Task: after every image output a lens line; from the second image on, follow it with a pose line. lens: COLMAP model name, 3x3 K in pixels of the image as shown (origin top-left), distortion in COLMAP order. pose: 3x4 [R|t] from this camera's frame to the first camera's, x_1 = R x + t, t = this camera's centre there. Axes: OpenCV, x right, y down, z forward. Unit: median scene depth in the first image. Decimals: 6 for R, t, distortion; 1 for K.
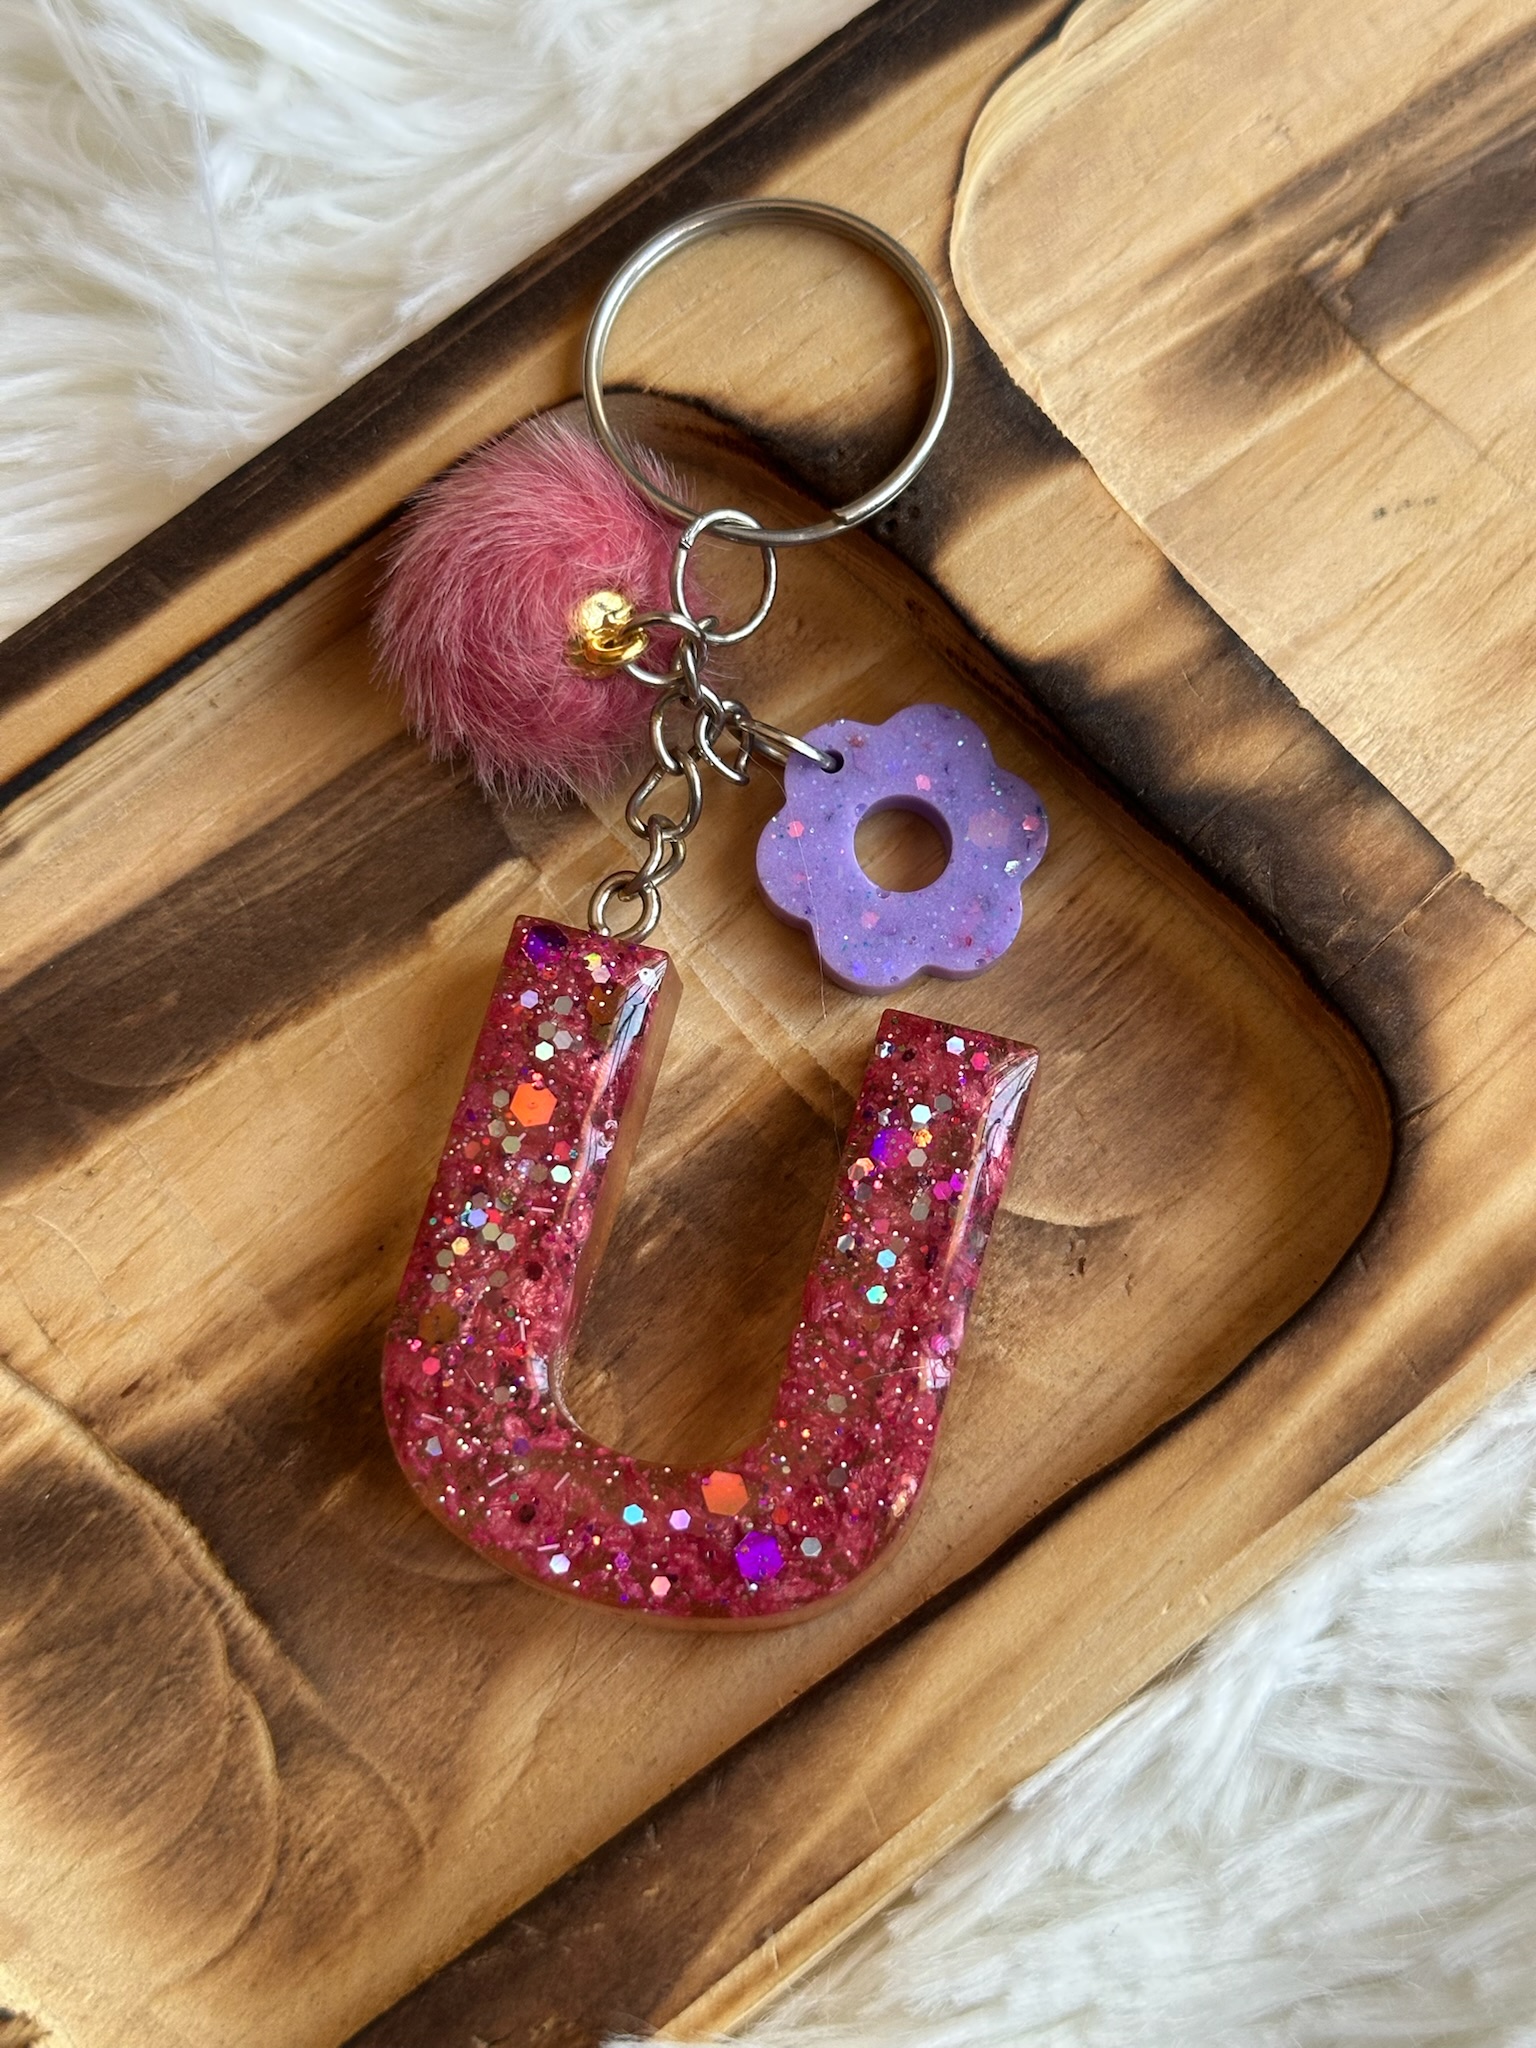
lens RADIAL K [[2854.4, 0, 774.5], [0, 2854.4, 1019.0], [0, 0, 1]] dist [0.095344, 0.000000]
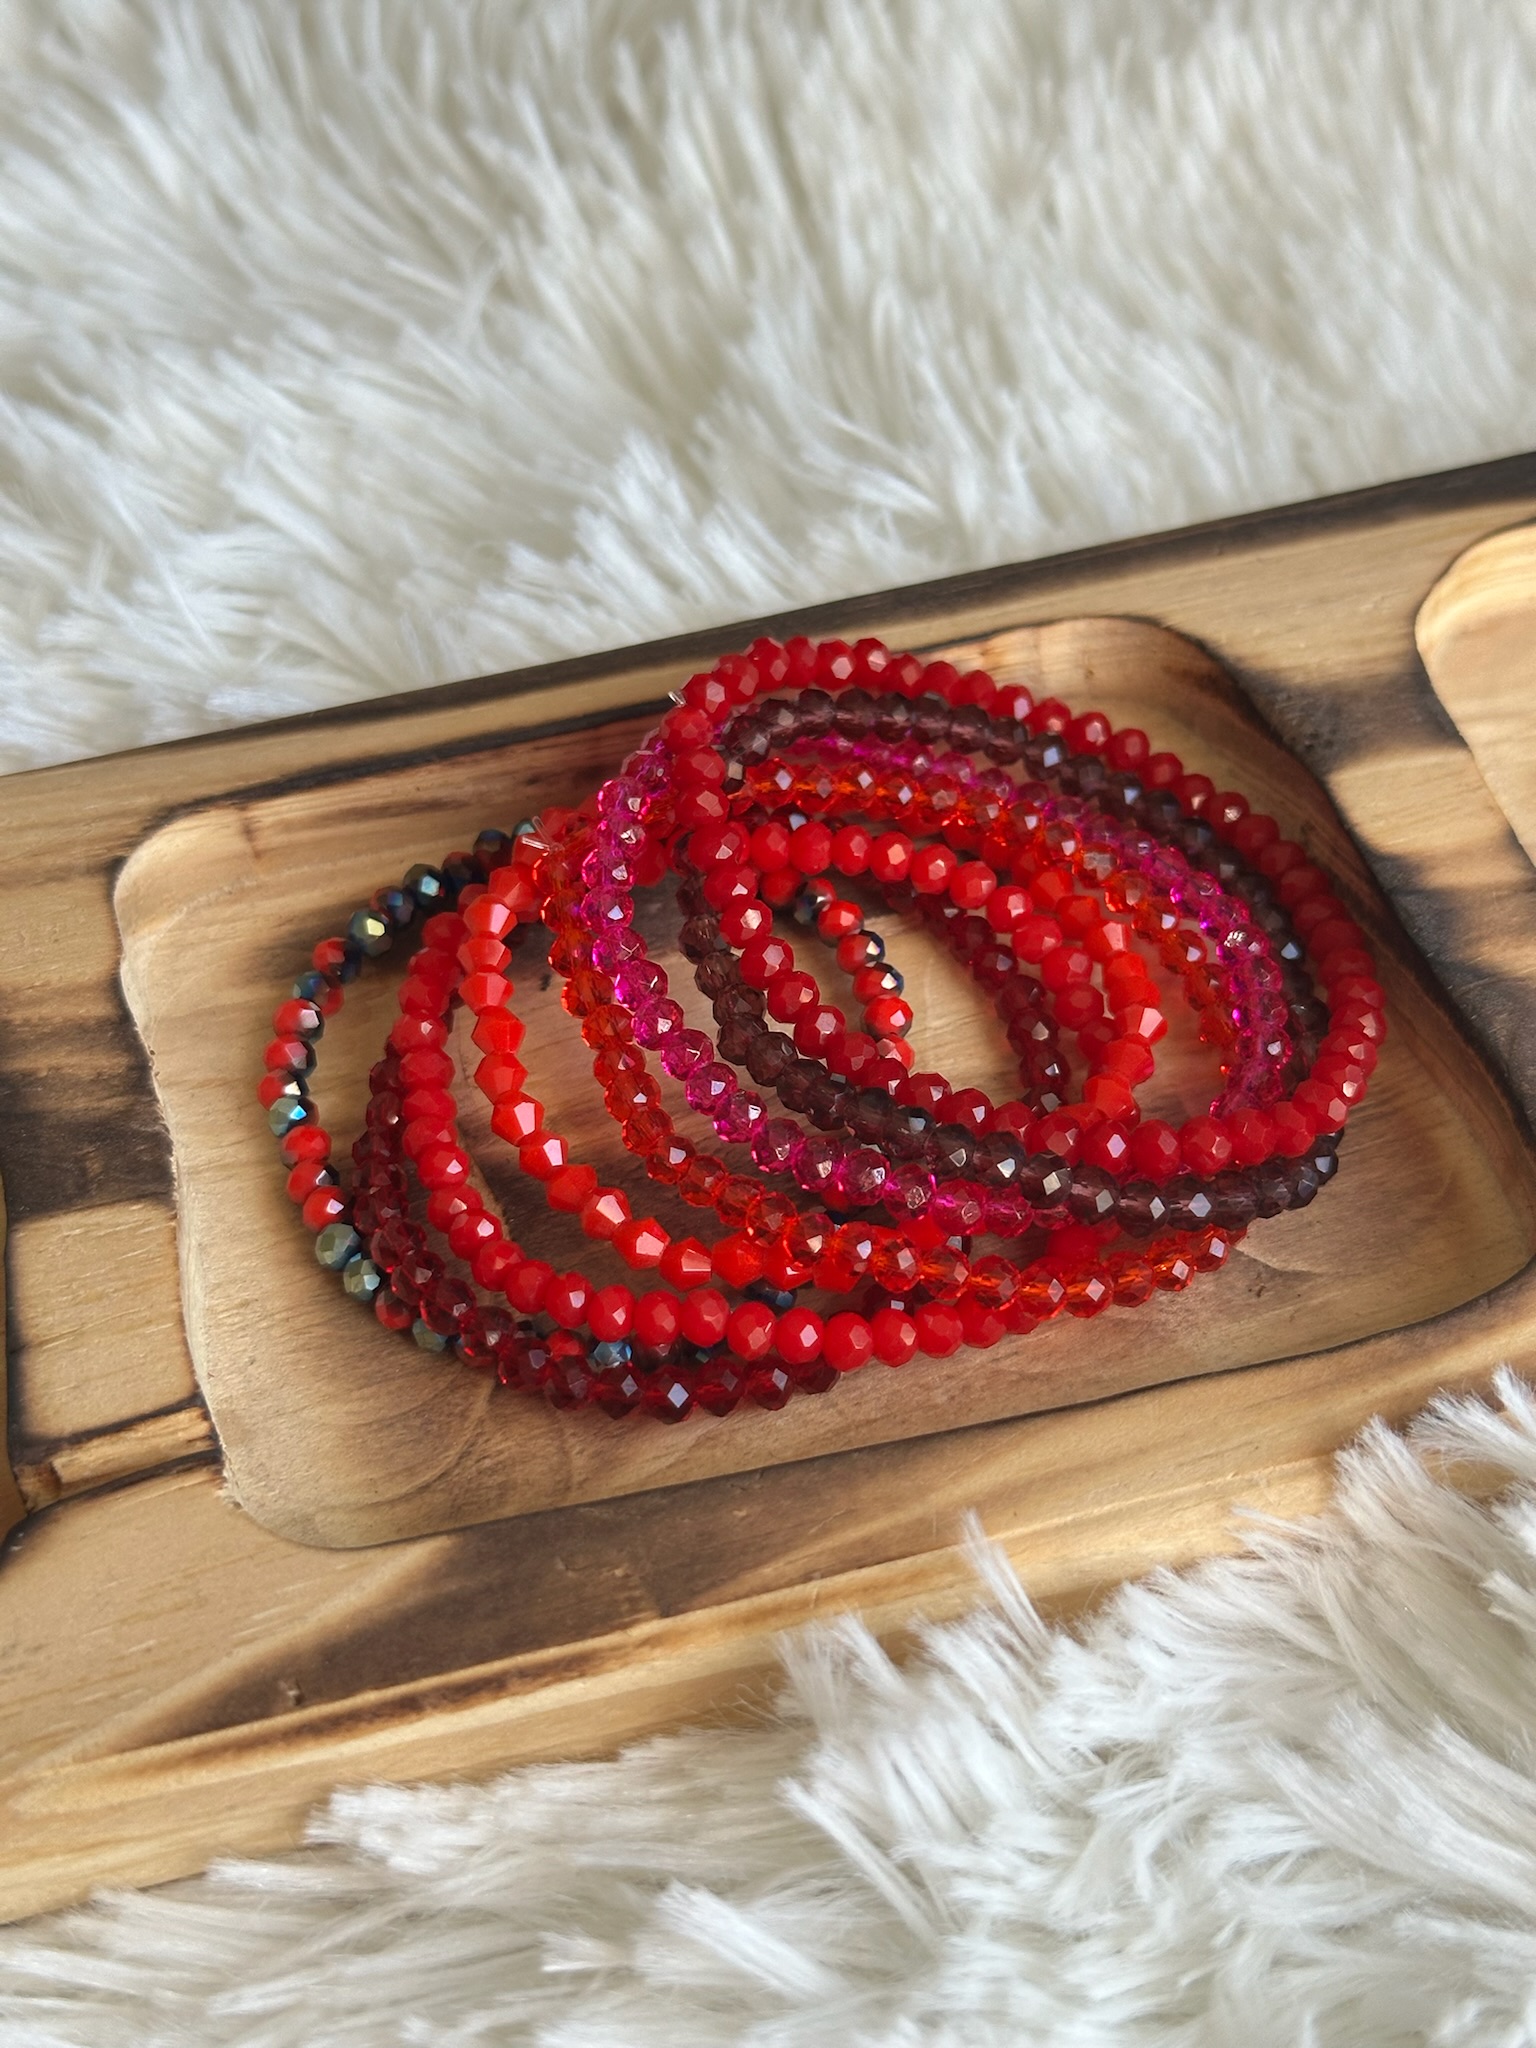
lens RADIAL K [[2854.4, 0, 762.2], [0, 2854.4, 1026.8], [0, 0, 1]] dist [0.095344, 0.000000]
pose [[0.915289, 0.320756, -0.243641, 0.173820], [-0.392269, 0.847205, -0.358287, 0.505033], [0.091491, 0.423509, 0.901260, -0.142465]]
